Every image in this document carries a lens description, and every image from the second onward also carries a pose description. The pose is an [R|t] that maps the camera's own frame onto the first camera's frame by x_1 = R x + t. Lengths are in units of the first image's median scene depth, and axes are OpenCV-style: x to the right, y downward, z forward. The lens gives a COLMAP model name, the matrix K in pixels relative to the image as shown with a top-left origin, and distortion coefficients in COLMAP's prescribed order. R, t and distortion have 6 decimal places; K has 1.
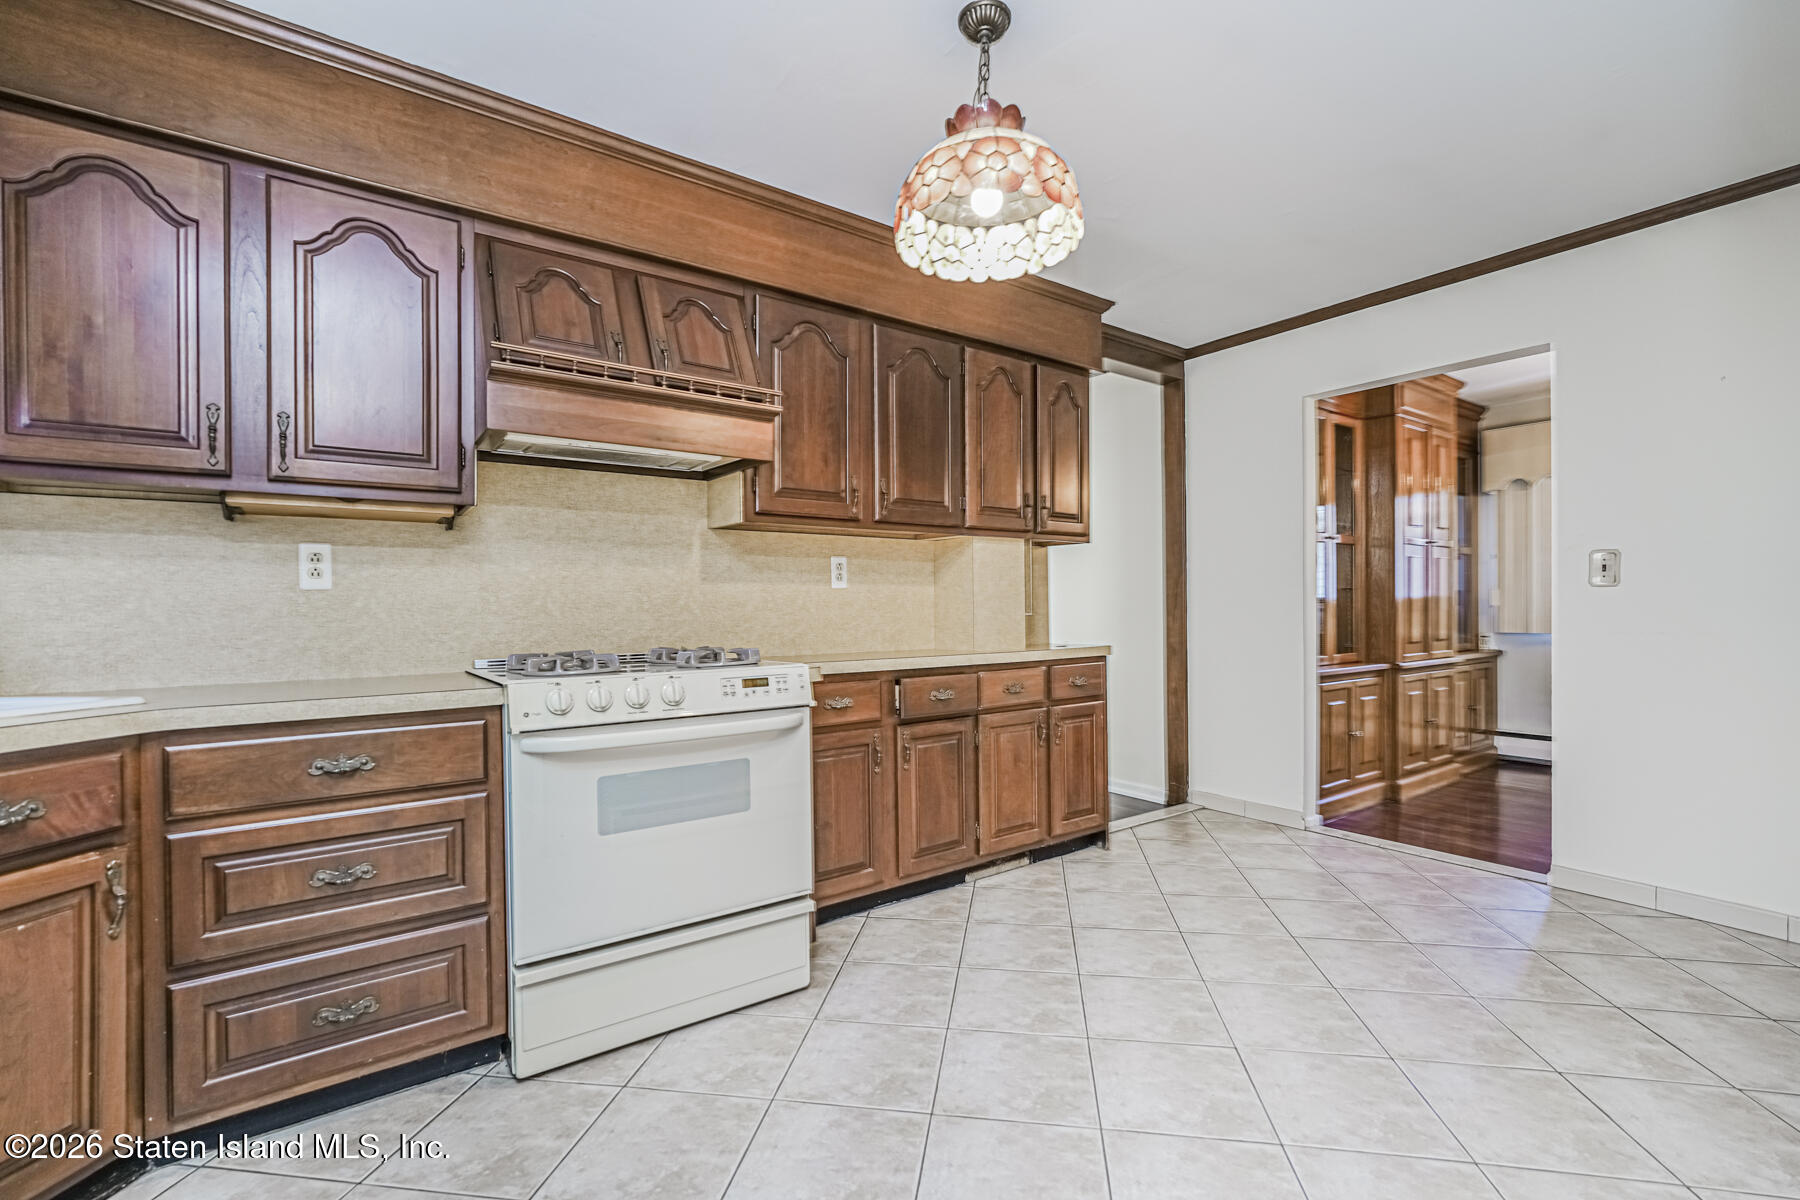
lens RADIAL K [[791.6, 0, 900.7], [0, 791.6, 604.0], [0, 0, 1]] dist [-0.013511, 0.008449]
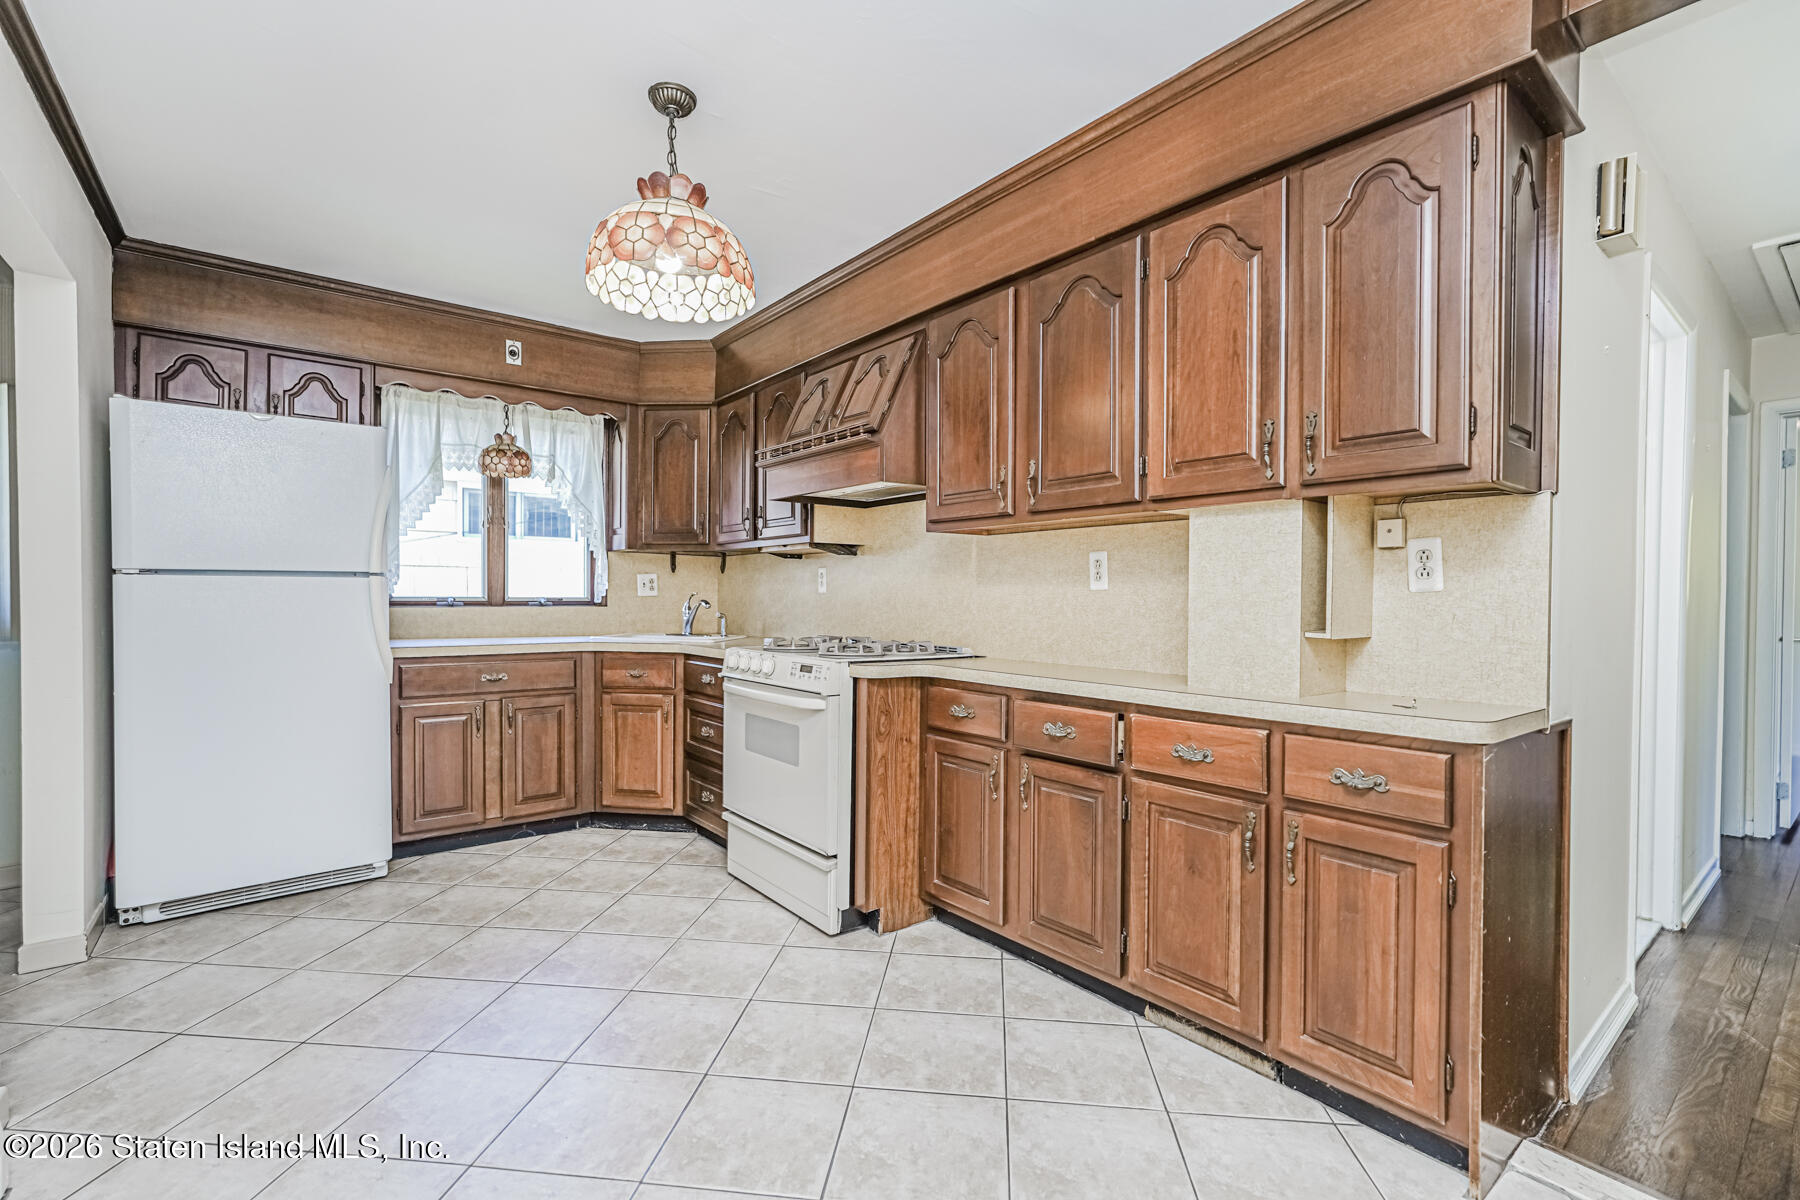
lens RADIAL K [[791.6, 0, 892.2], [0, 791.6, 603.5], [0, 0, 1]] dist [-0.013511, 0.008449]
pose [[0.044839, 0.018494, -0.998823, 1.016139], [-0.004829, 0.999821, 0.018296, -0.026548], [0.998983, 0.004003, 0.044920, 1.012841]]
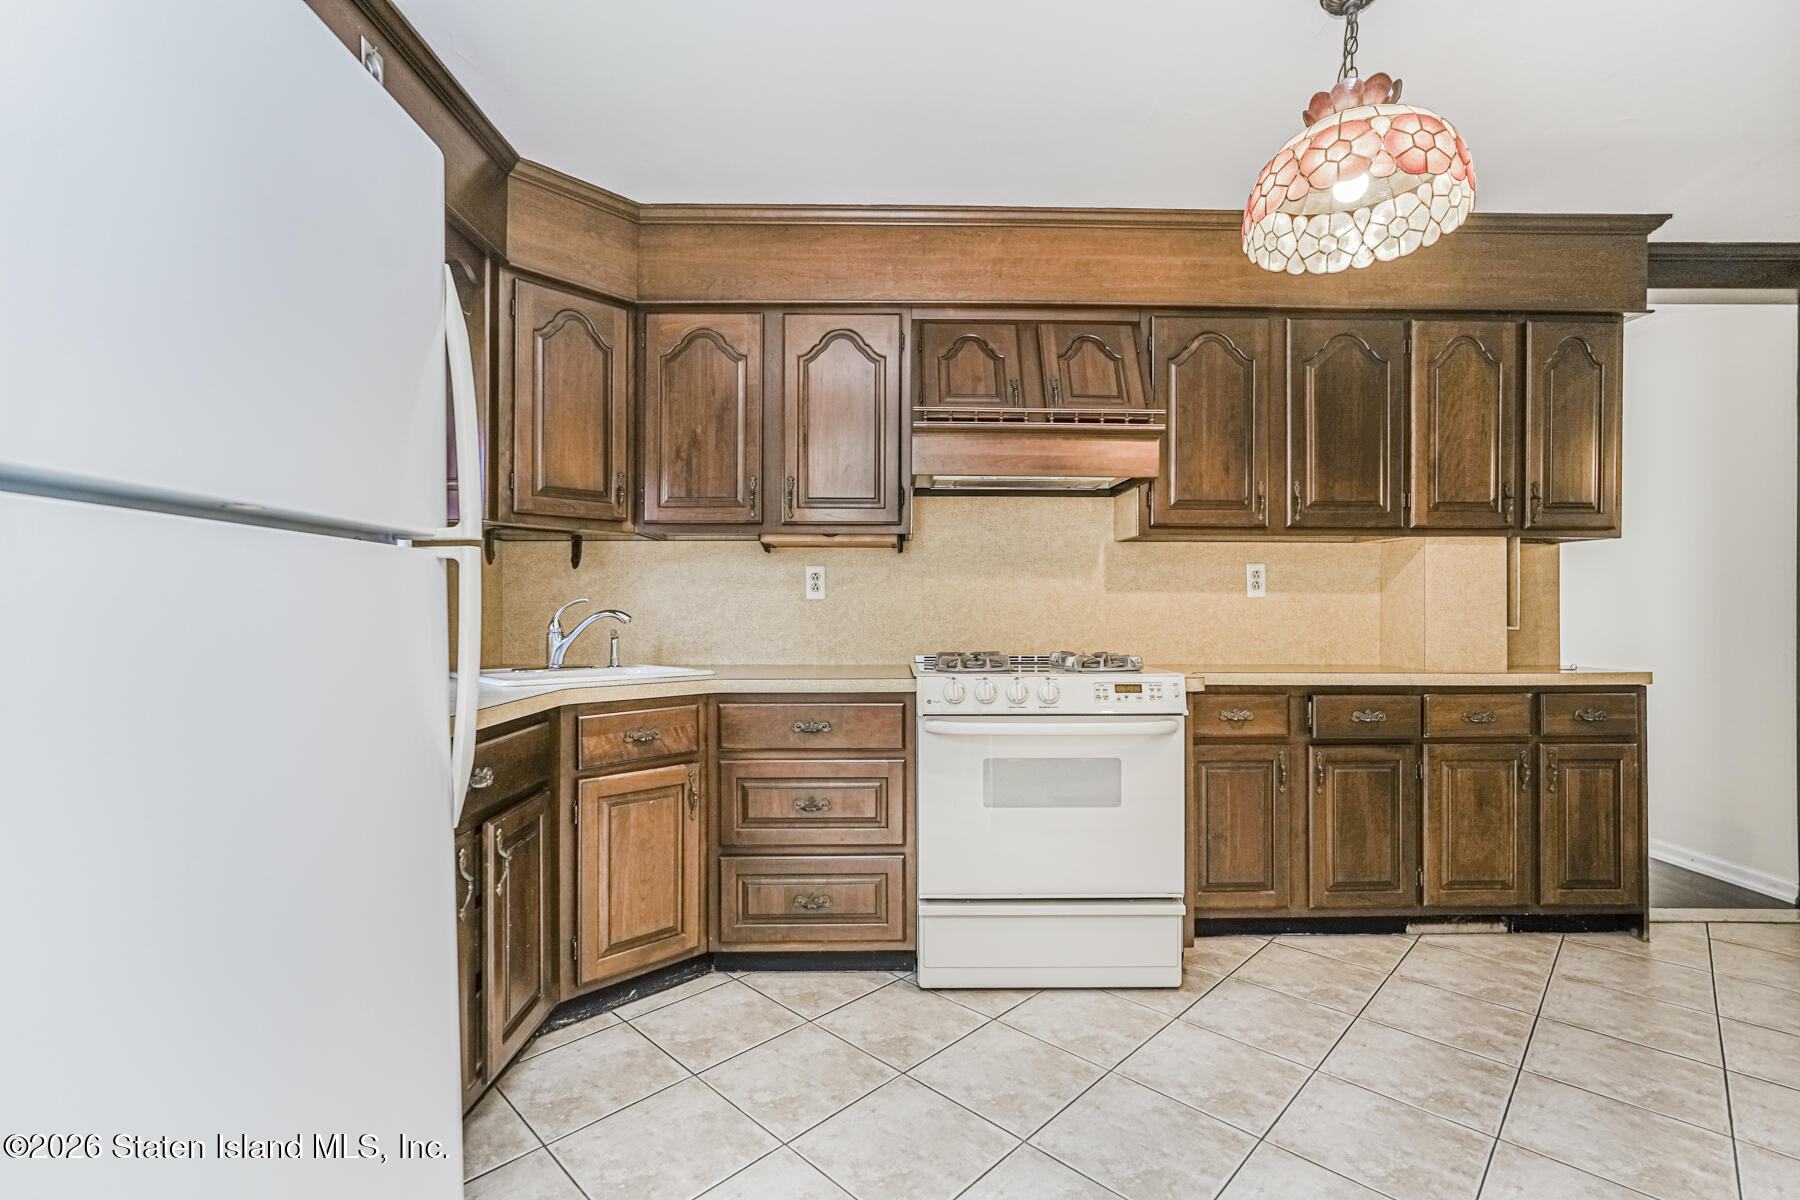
lens RADIAL K [[791.6, 0, 905.9], [0, 791.6, 603.4], [0, 0, 1]] dist [-0.013511, 0.008449]
pose [[0.819097, 0.007498, -0.573606, 0.170300], [-0.007787, 0.999968, 0.001952, -0.014296], [0.573602, 0.002868, 0.819129, -0.044268]]
